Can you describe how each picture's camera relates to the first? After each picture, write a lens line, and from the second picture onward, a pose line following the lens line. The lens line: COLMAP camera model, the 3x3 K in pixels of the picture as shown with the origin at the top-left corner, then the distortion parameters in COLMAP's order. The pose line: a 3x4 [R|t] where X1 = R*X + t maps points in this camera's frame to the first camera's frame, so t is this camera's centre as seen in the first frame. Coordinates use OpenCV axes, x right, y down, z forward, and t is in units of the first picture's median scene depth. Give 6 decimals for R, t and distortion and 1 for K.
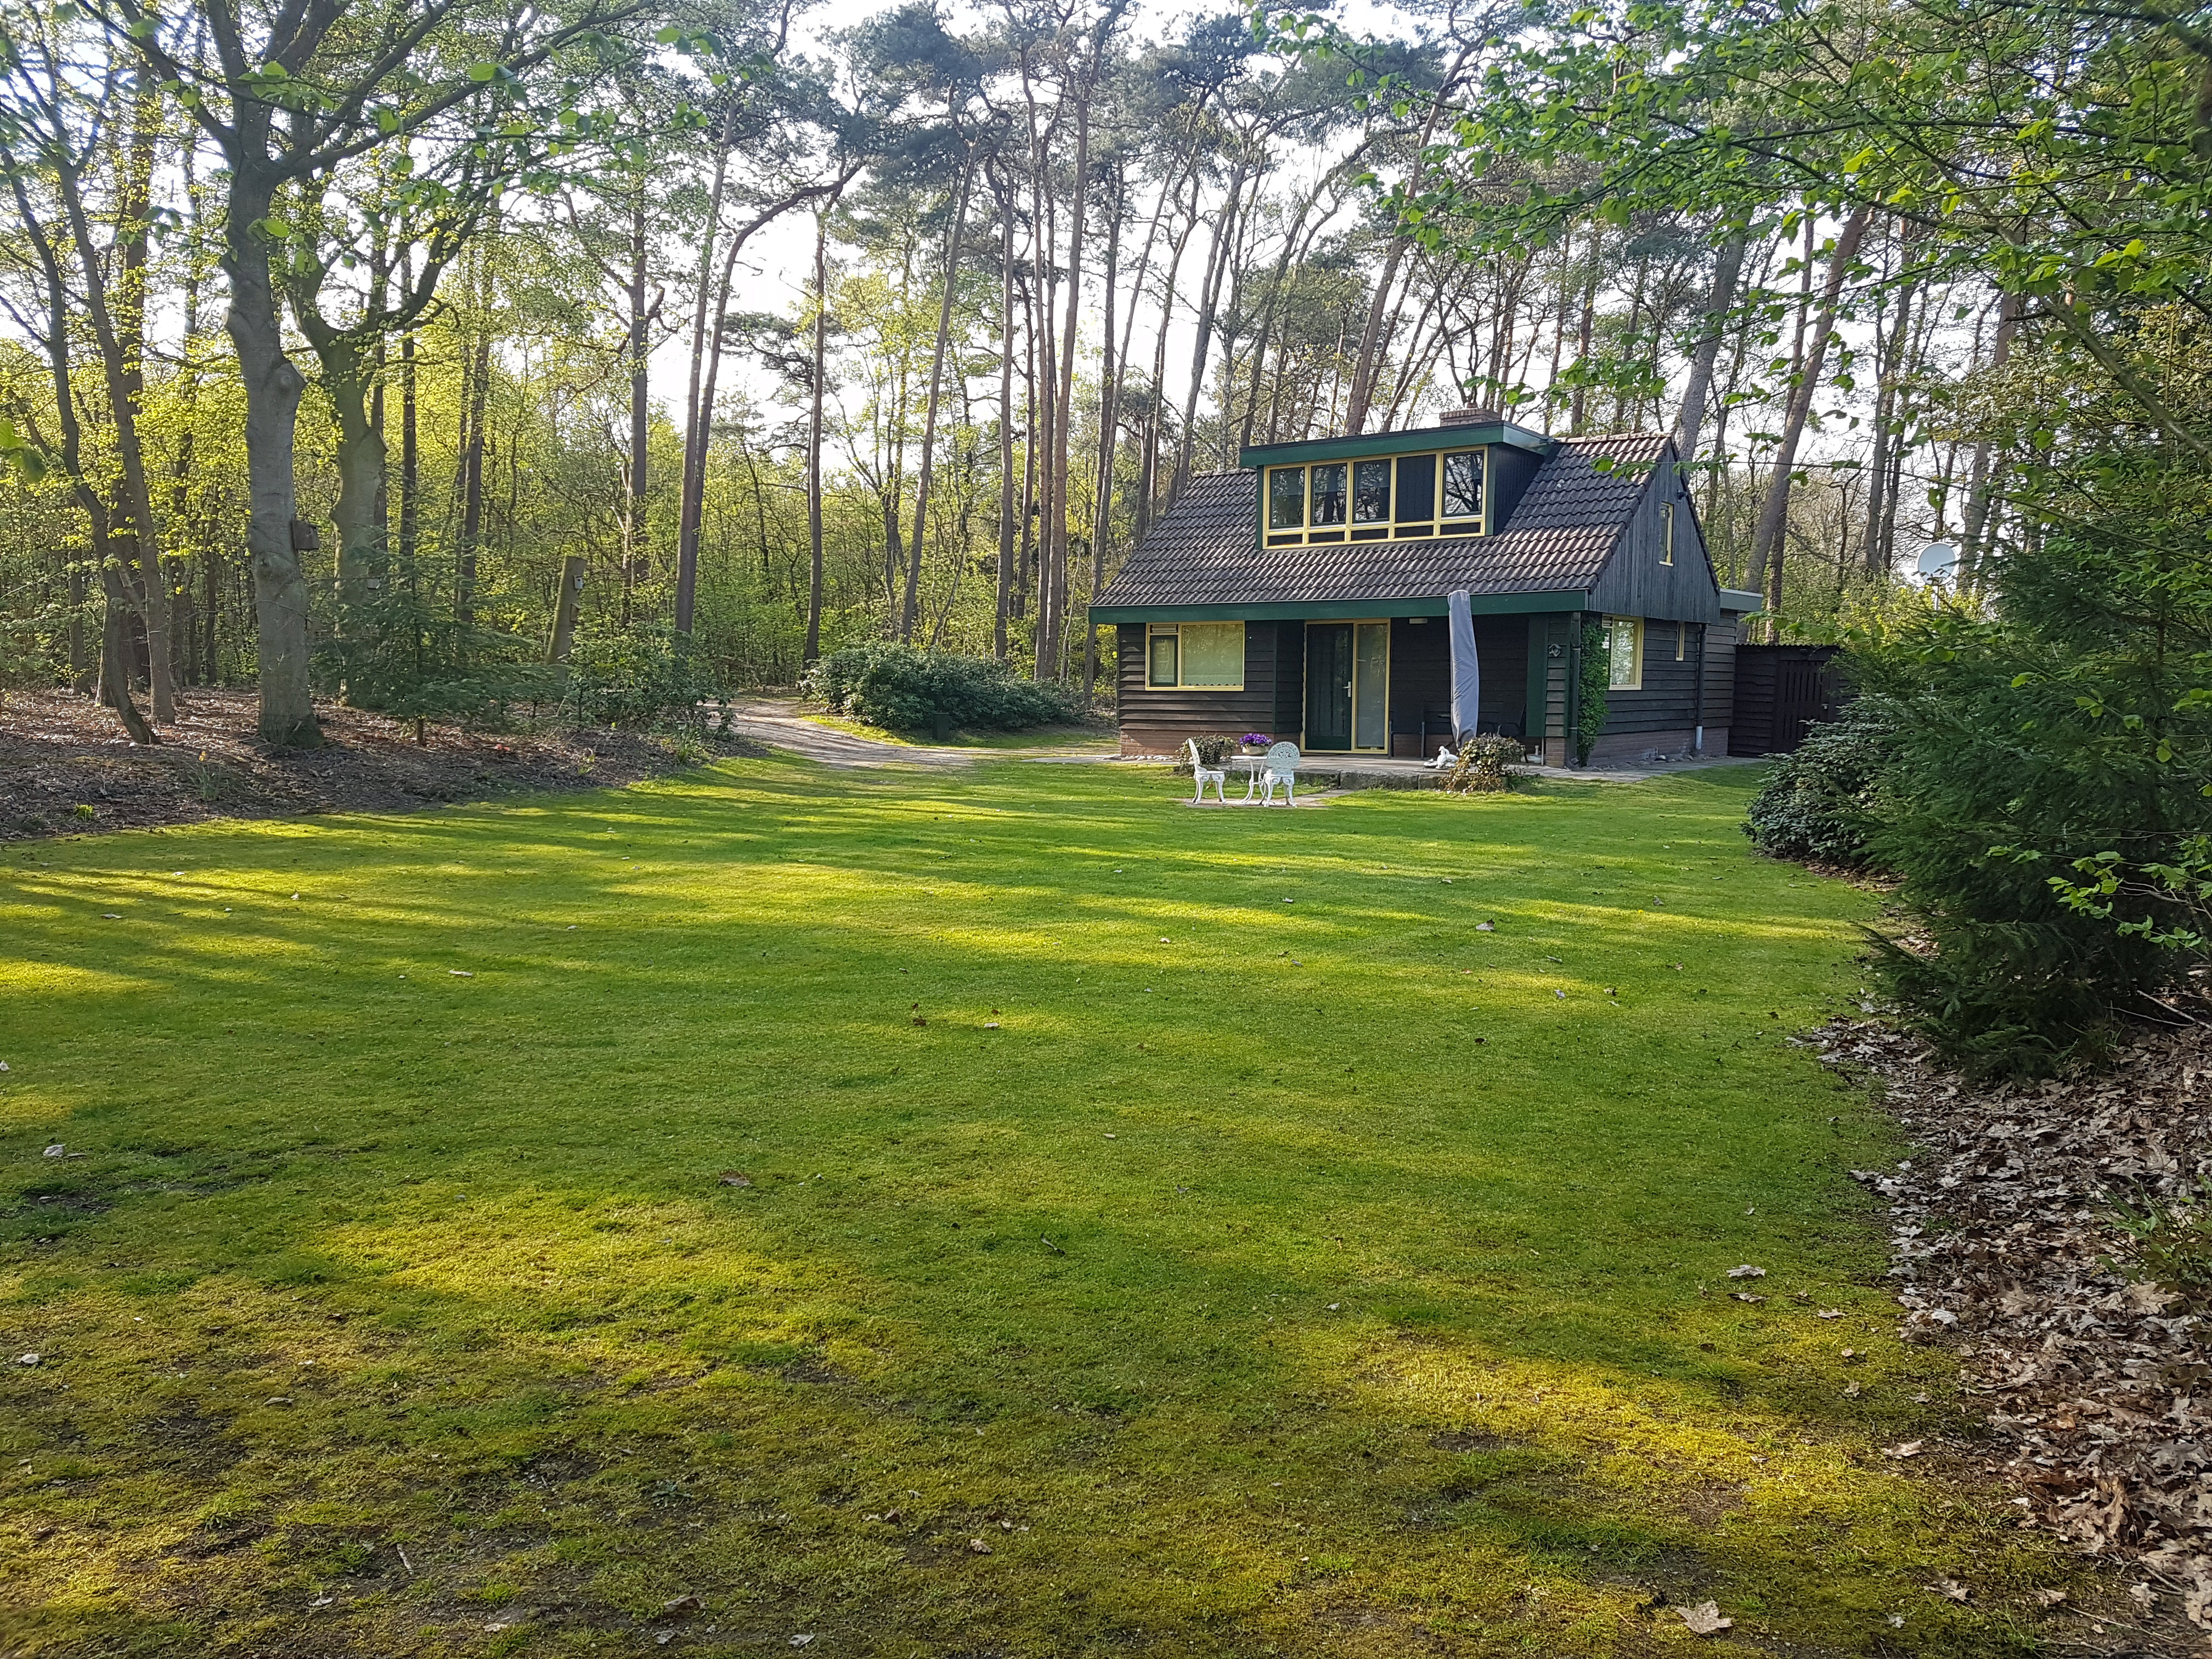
lens RADIAL K [[1687.2, 0, 1109.1], [0, 1687.2, 832.6], [0, 0, 1]] dist [0.058702, -0.023378]
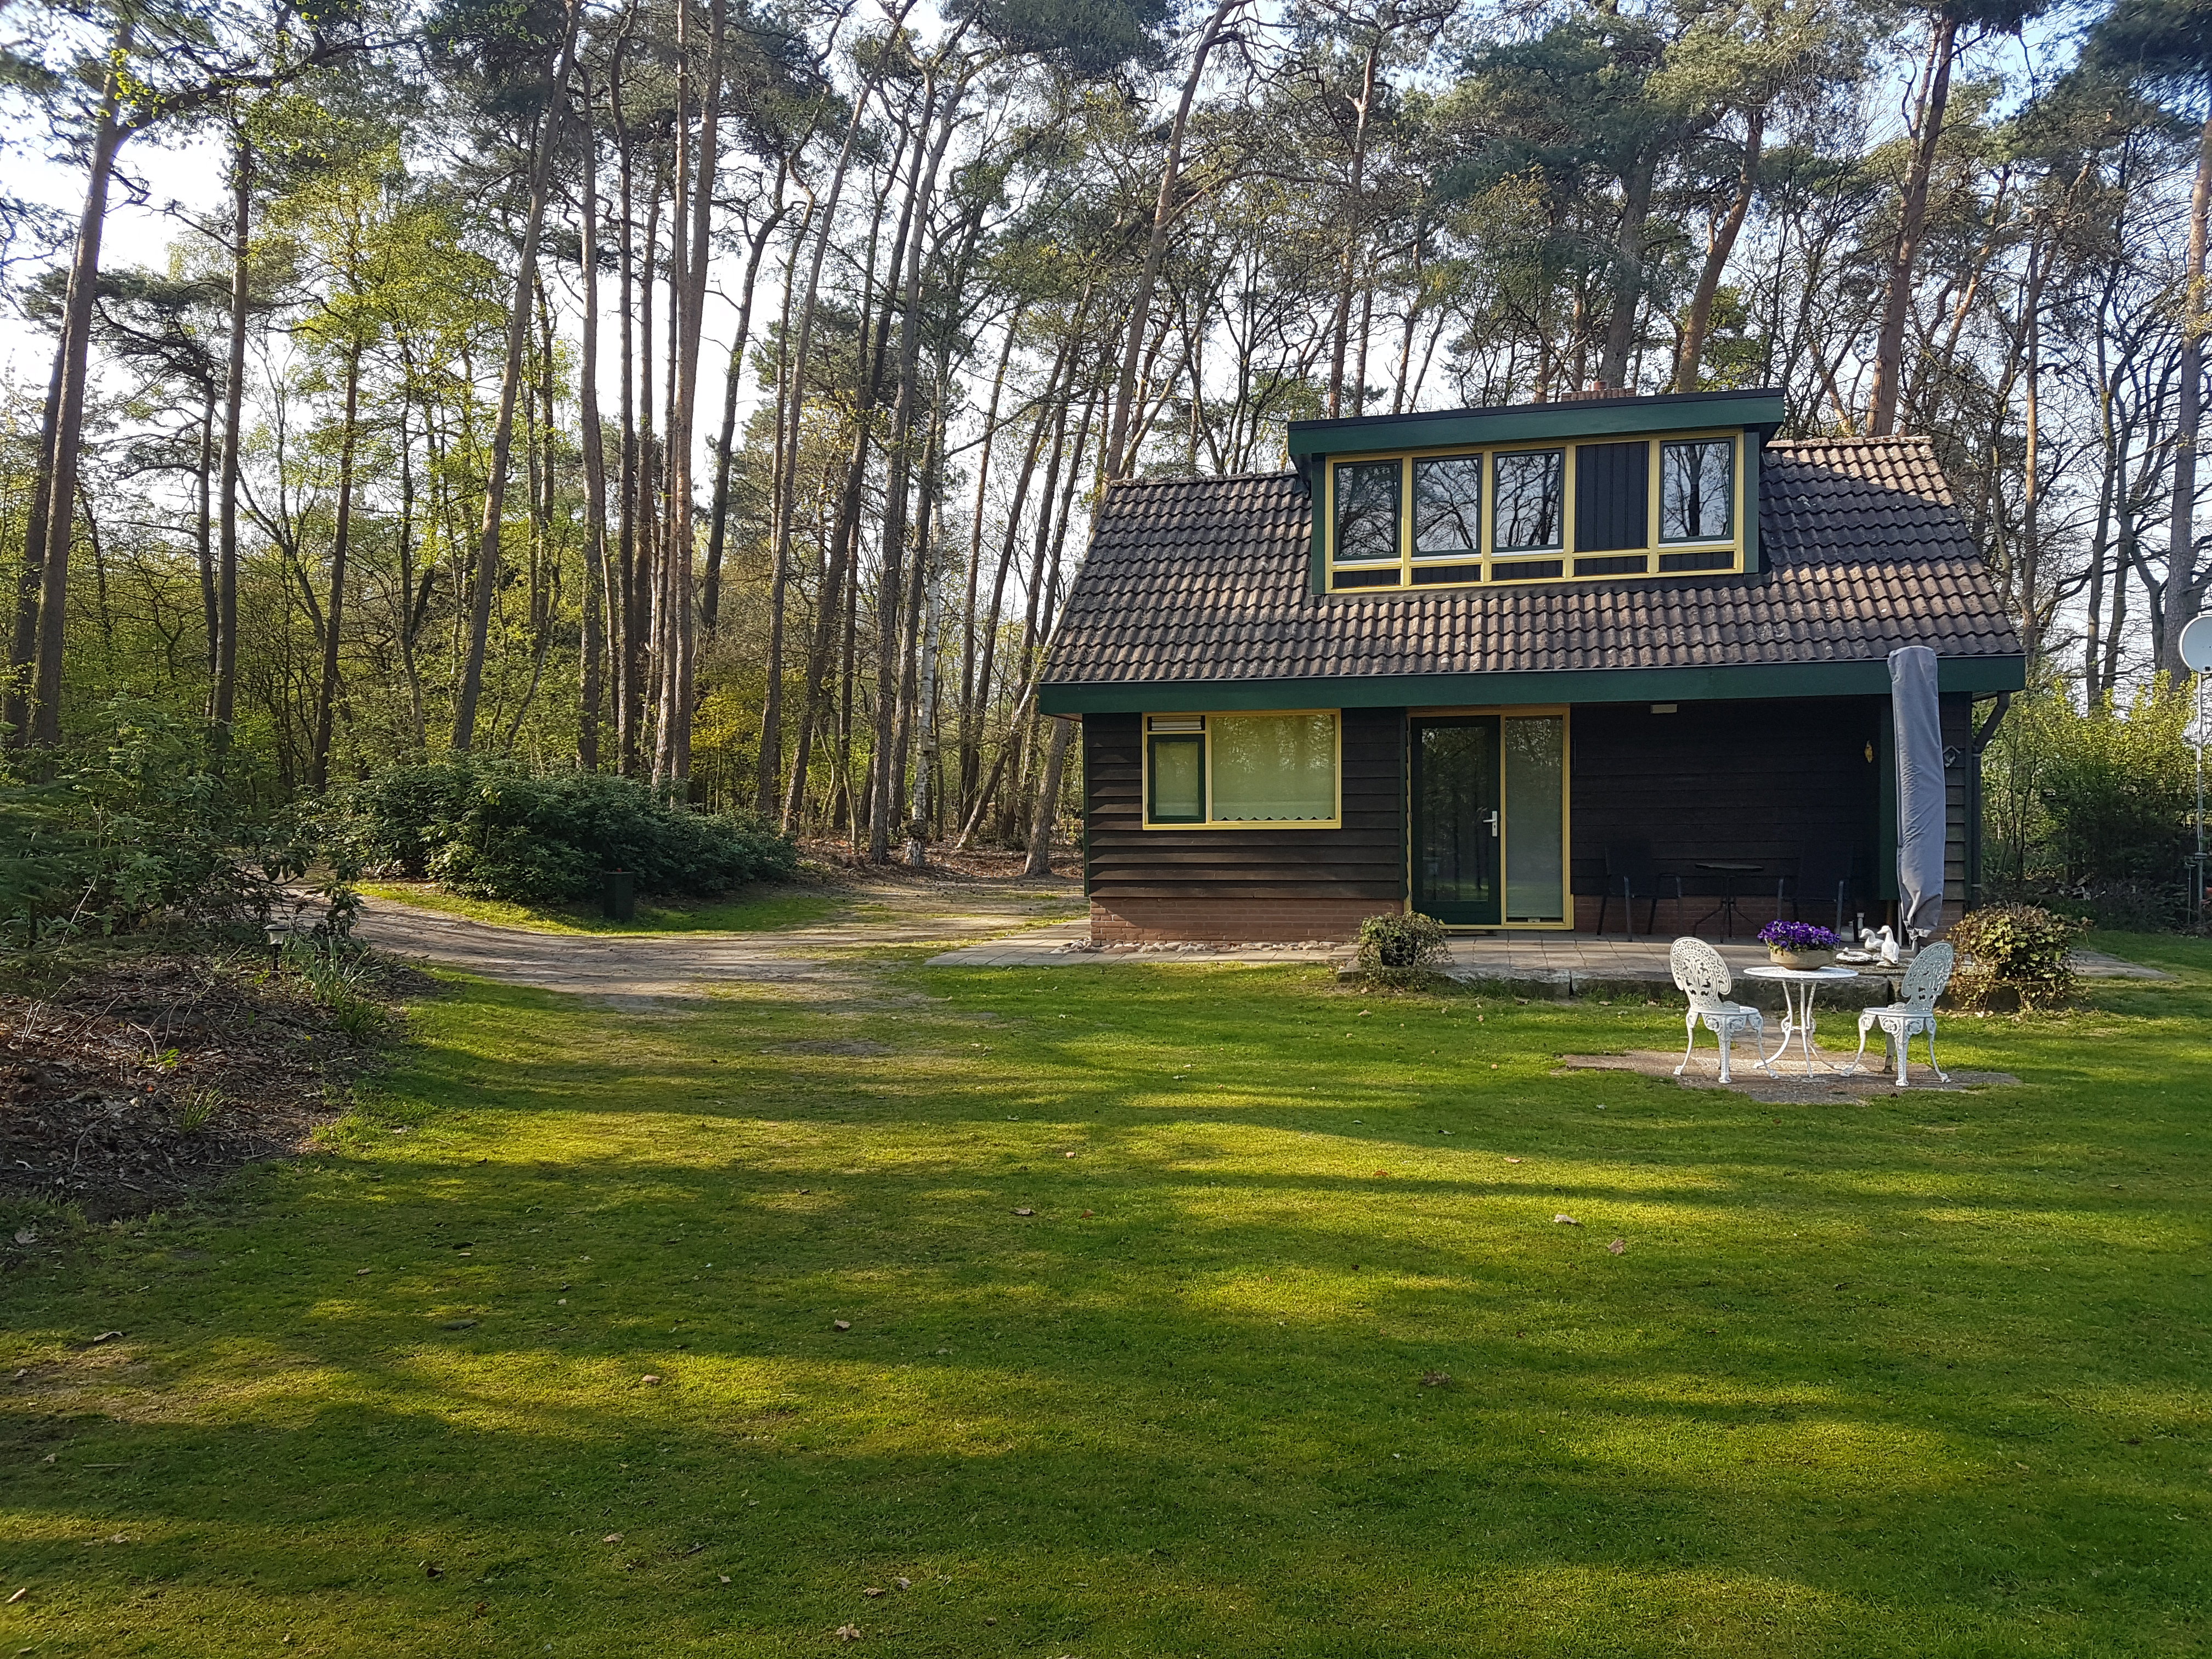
lens RADIAL K [[1687.2, 0, 1113.3], [0, 1687.2, 816.4], [0, 0, 1]] dist [0.058702, -0.023378]
pose [[0.918776, -0.013941, 0.394534, -0.220129], [0.048488, 0.995795, -0.077729, -0.046171], [-0.391791, 0.090546, 0.915588, 0.494304]]
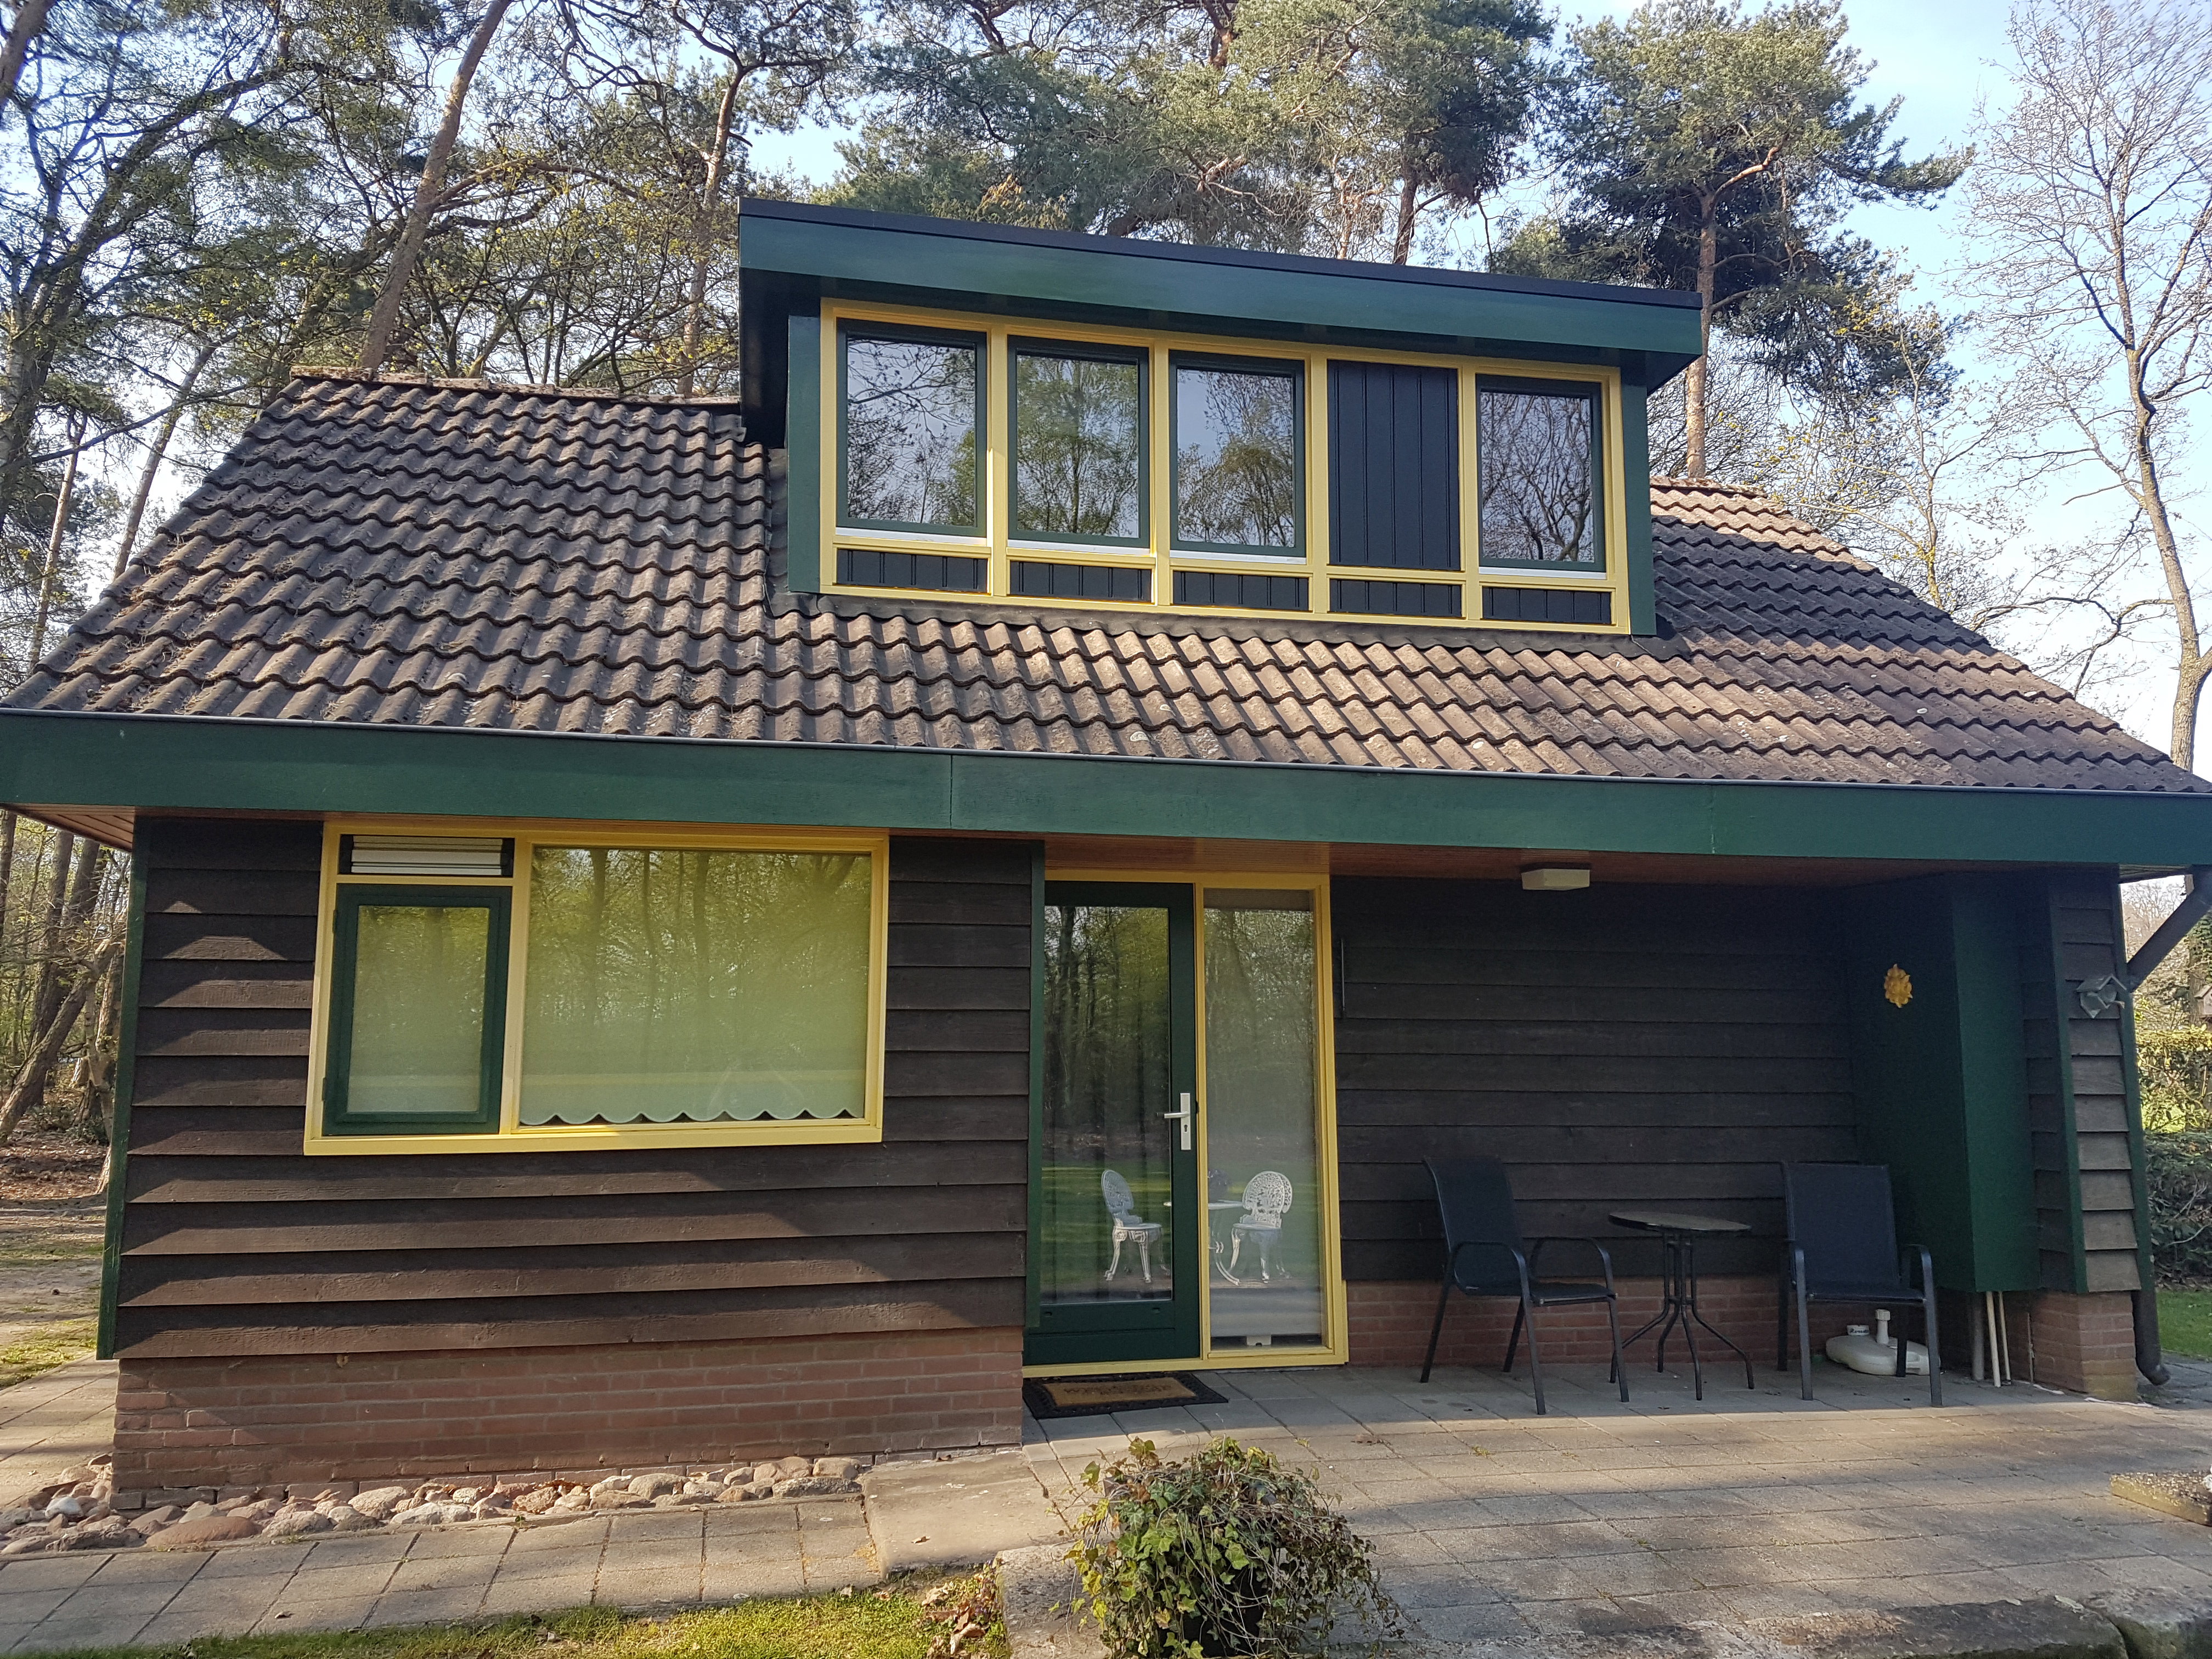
lens RADIAL K [[1687.2, 0, 1150.2], [0, 1687.2, 836.8], [0, 0, 1]] dist [0.058702, -0.023378]
pose [[0.652827, 0.093726, 0.751687, -0.071925], [0.070683, 0.980450, -0.183636, -0.079000], [-0.754202, 0.173014, 0.633439, 0.812528]]
